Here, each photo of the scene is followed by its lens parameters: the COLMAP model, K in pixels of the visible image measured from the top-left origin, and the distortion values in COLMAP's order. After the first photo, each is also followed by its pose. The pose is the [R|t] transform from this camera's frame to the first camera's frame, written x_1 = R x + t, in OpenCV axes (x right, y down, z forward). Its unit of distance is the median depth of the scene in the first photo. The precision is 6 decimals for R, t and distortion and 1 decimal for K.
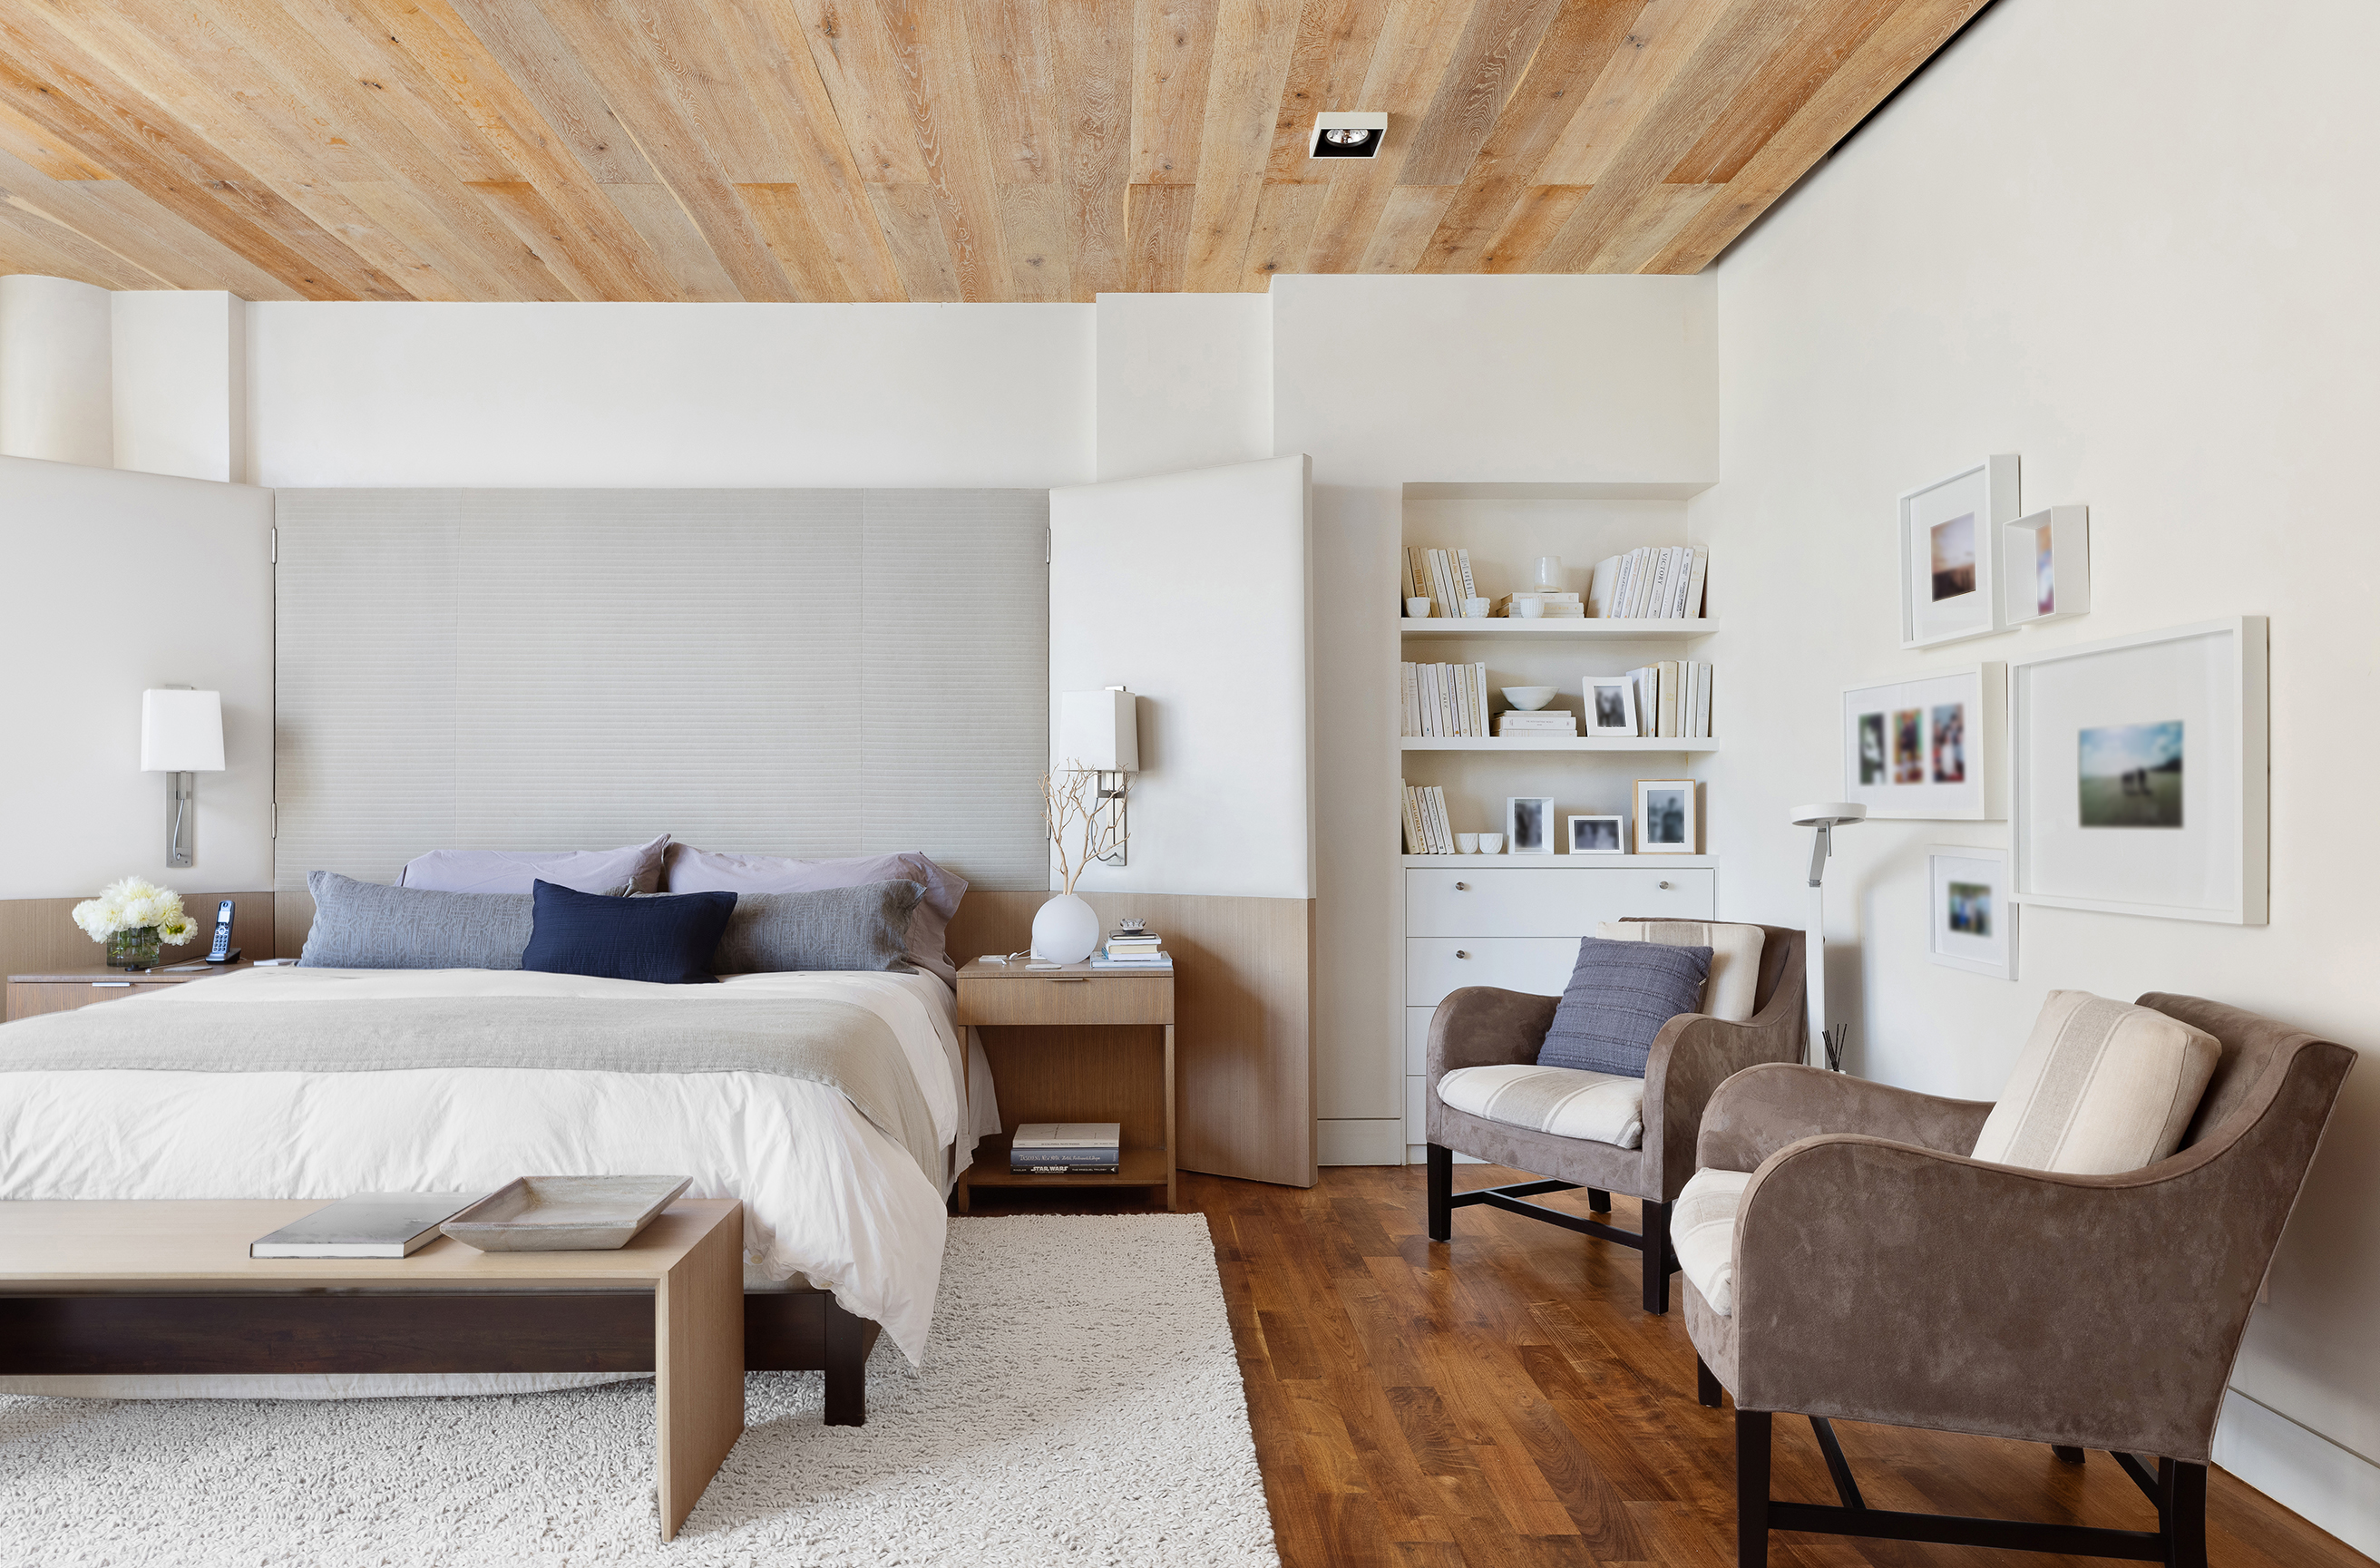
lens RADIAL K [[1481.0, 0, 1190.0], [0, 1481.0, 784.0], [0, 0, 1]] dist [0.004898, 0.003098]
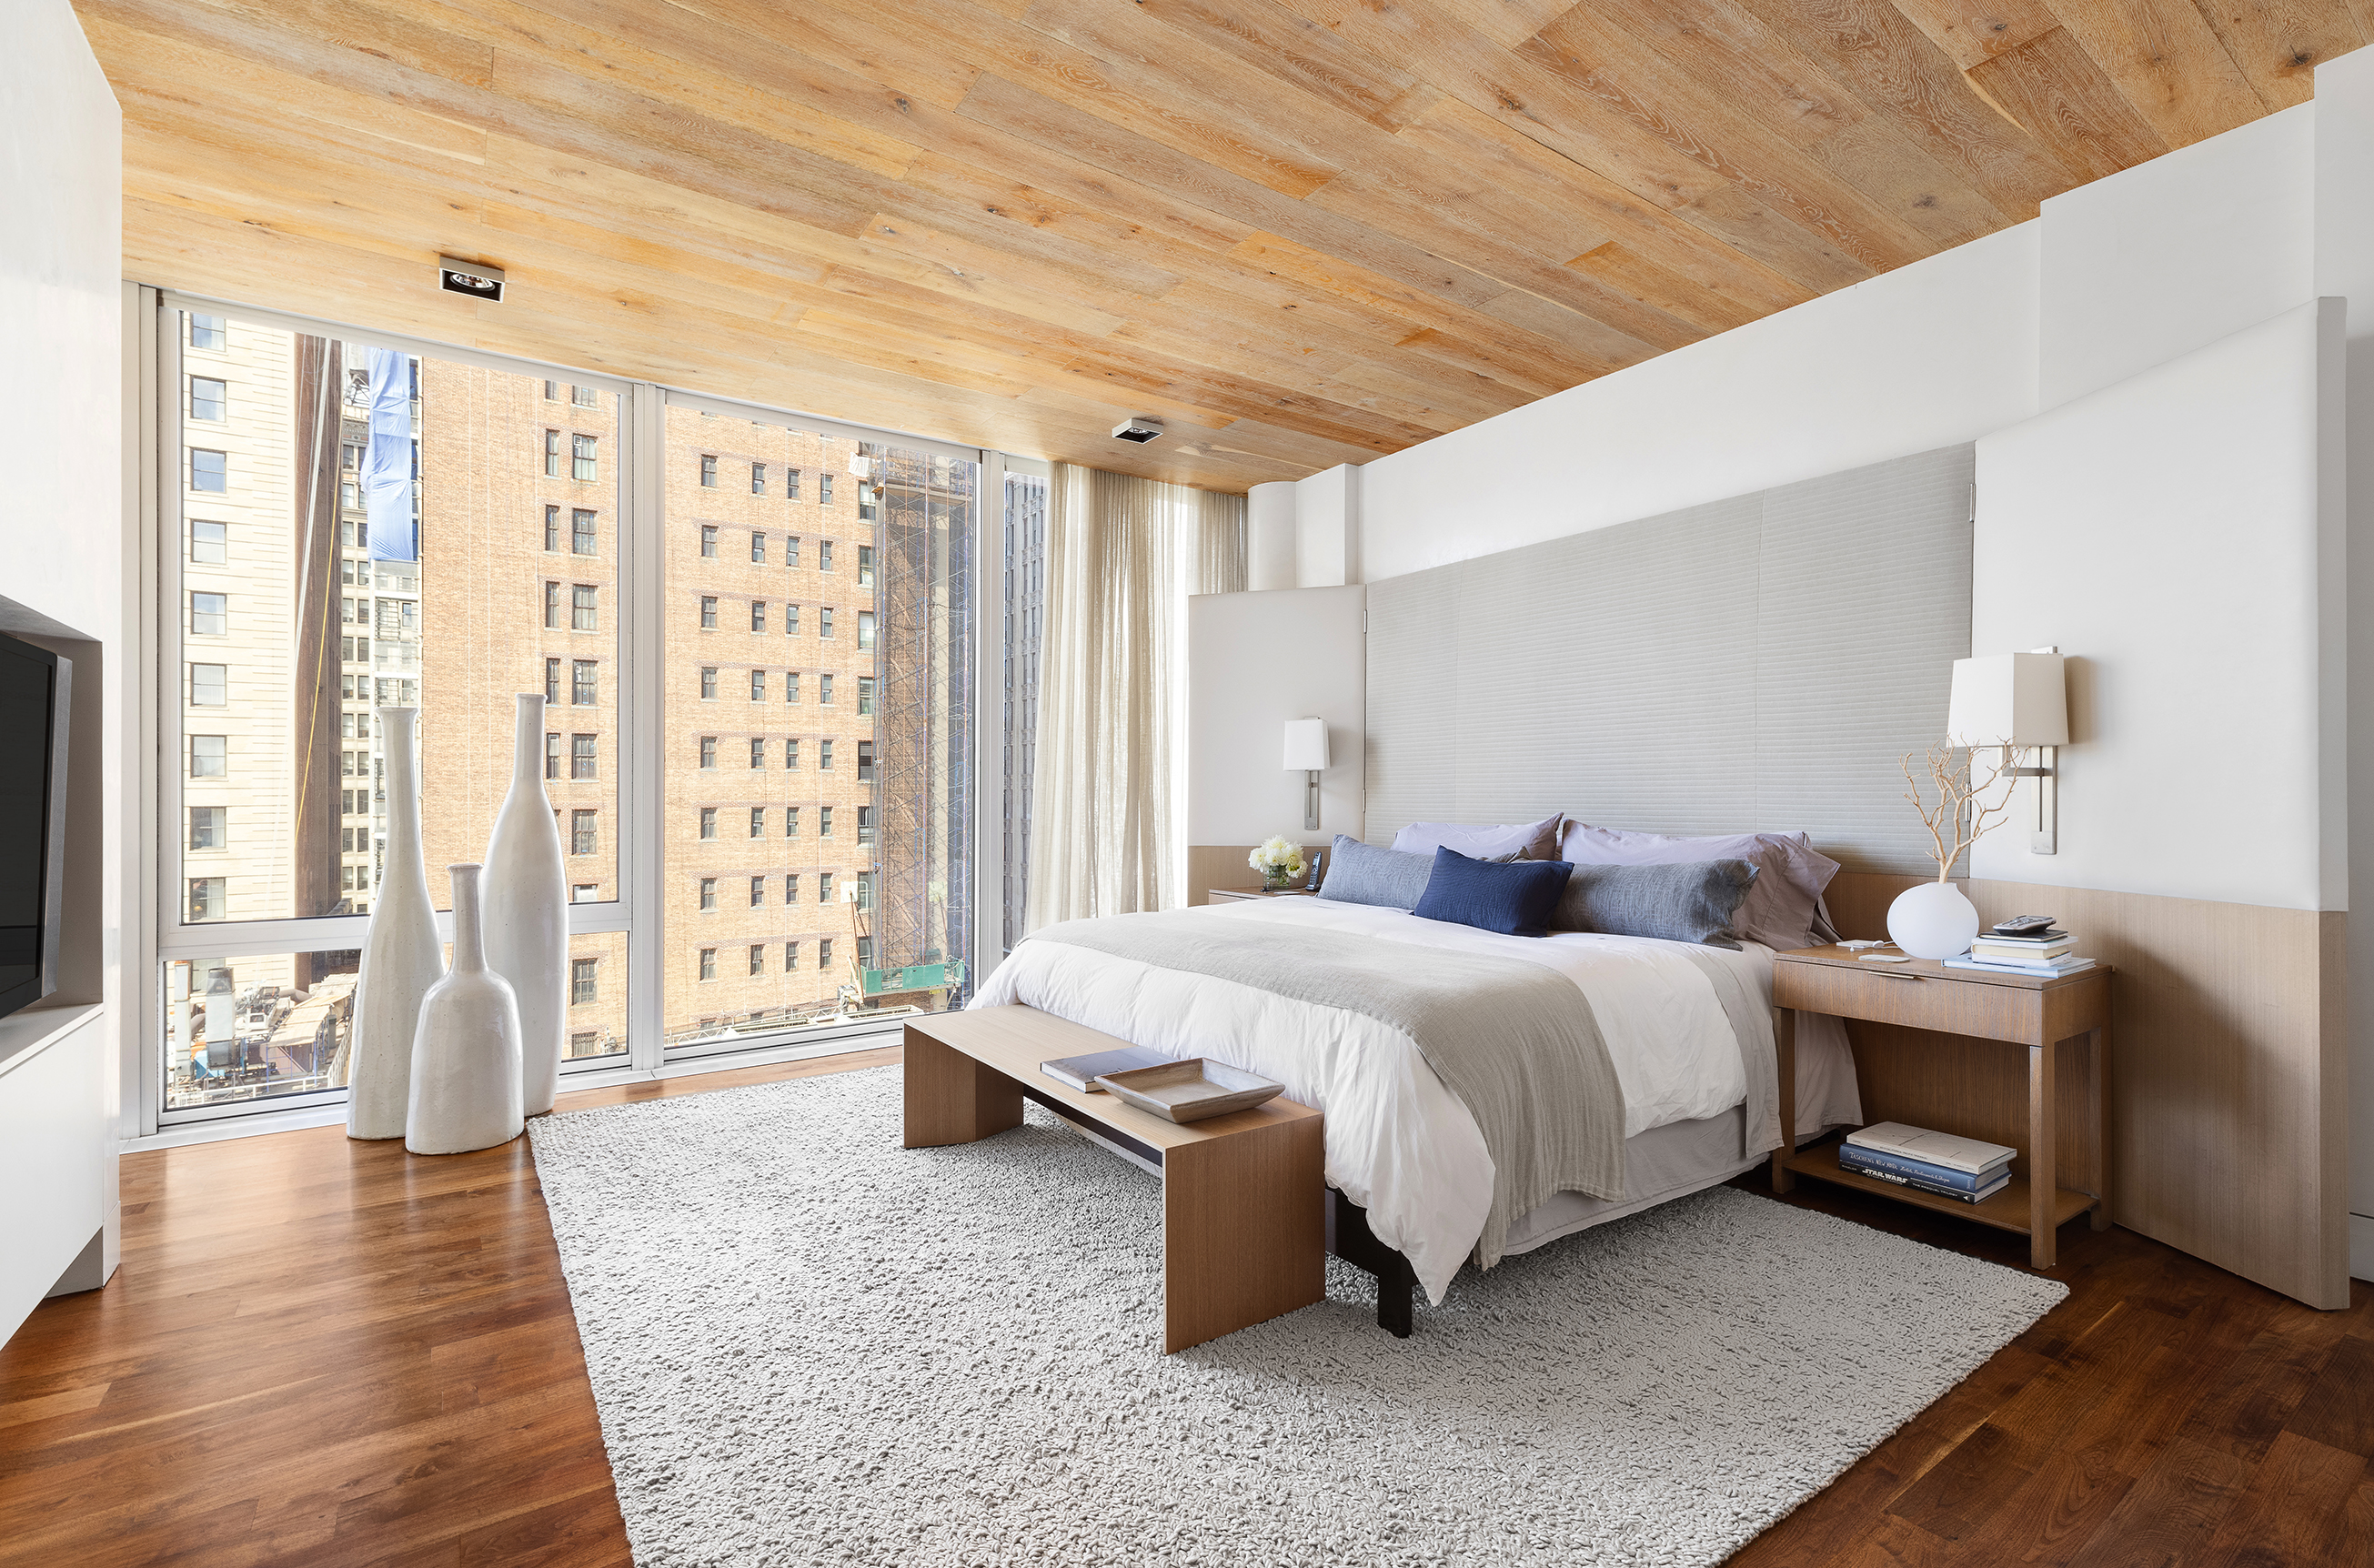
lens RADIAL K [[1083.6, 0, 1187.0], [0, 1083.6, 784.0], [0, 0, 1]] dist [0.003655, -0.000042]
pose [[0.535585, -0.011677, -0.844401, 0.250895], [0.023244, 0.999729, 0.000918, 0.001976], [0.844162, -0.020119, 0.535711, 0.267147]]
